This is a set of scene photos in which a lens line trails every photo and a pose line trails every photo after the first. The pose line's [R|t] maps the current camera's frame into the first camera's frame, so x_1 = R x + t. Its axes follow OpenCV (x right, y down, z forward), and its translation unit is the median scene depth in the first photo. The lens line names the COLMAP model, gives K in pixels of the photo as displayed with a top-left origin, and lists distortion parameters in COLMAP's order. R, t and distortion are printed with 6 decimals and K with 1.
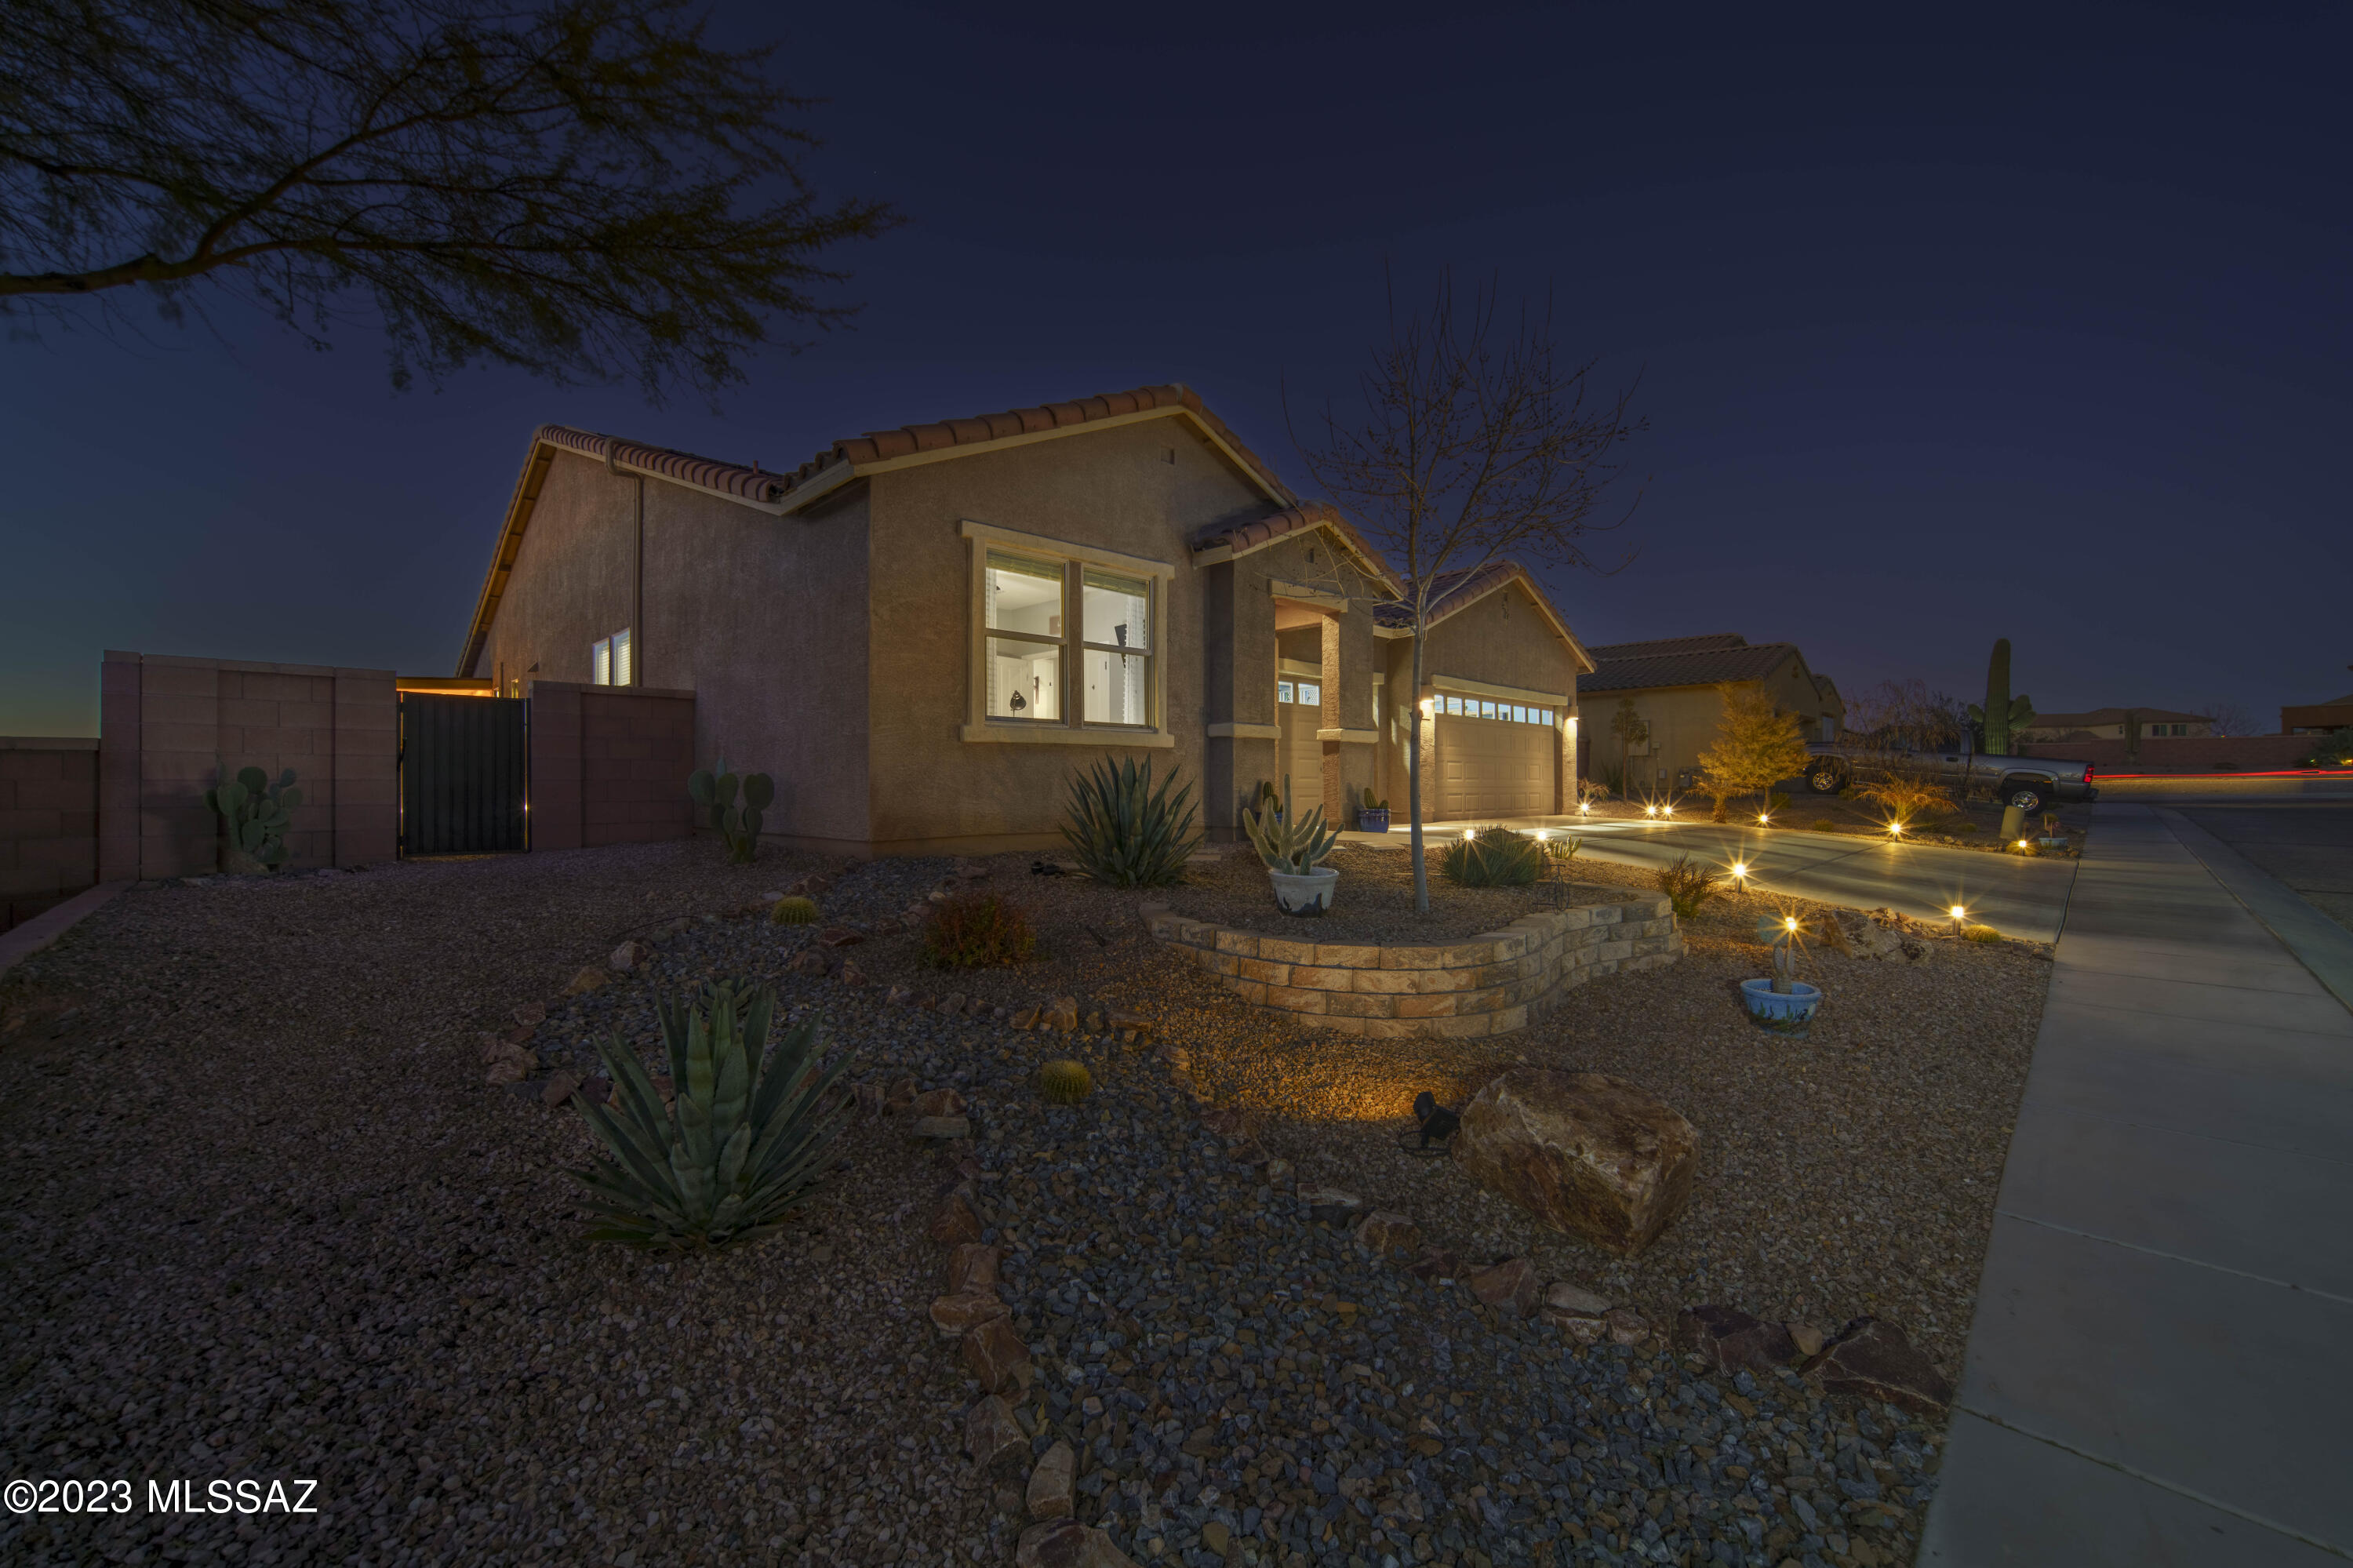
lens RADIAL K [[923.3, 0, 1176.5], [0, 923.3, 784.0], [0, 0, 1]] dist [-0.015958, 0.000059]
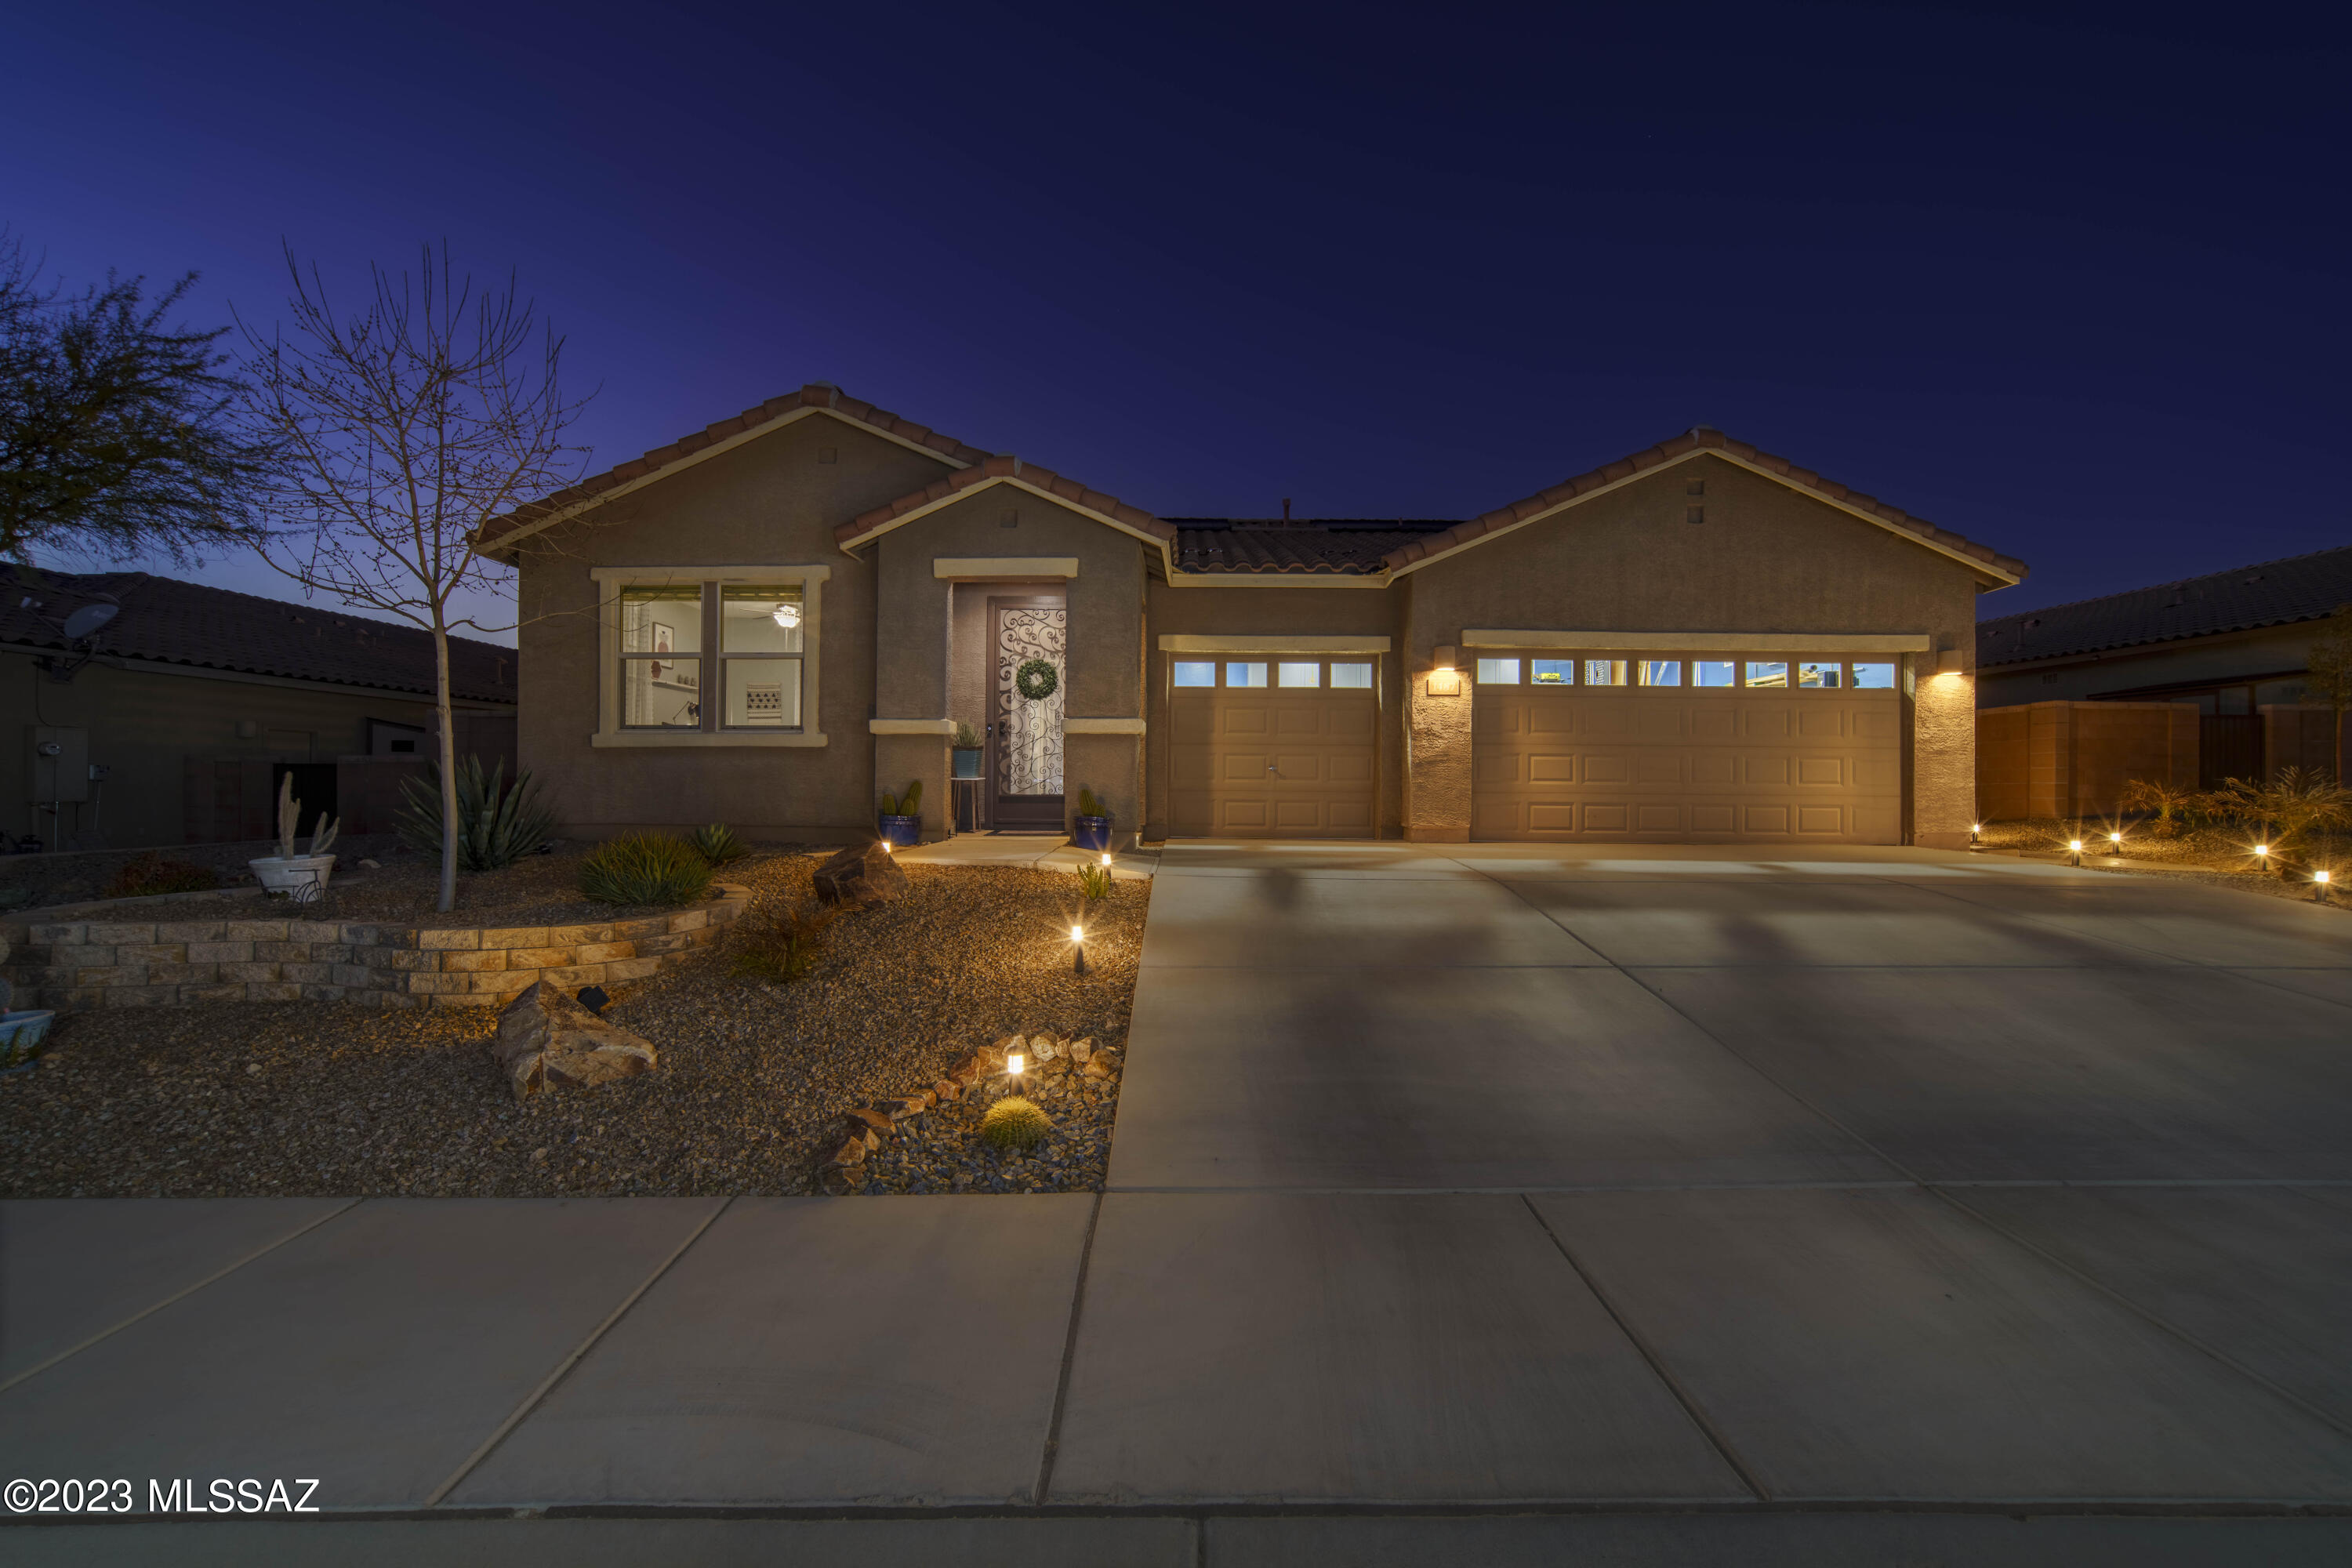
lens RADIAL K [[922.9, 0, 1176.0], [0, 922.9, 784.0], [0, 0, 1]] dist [-0.015958, 0.000059]
pose [[0.704941, 0.009027, -0.709208, 0.986596], [-0.008355, 0.999955, 0.004423, -0.006603], [0.709216, 0.002807, 0.704985, 0.568697]]
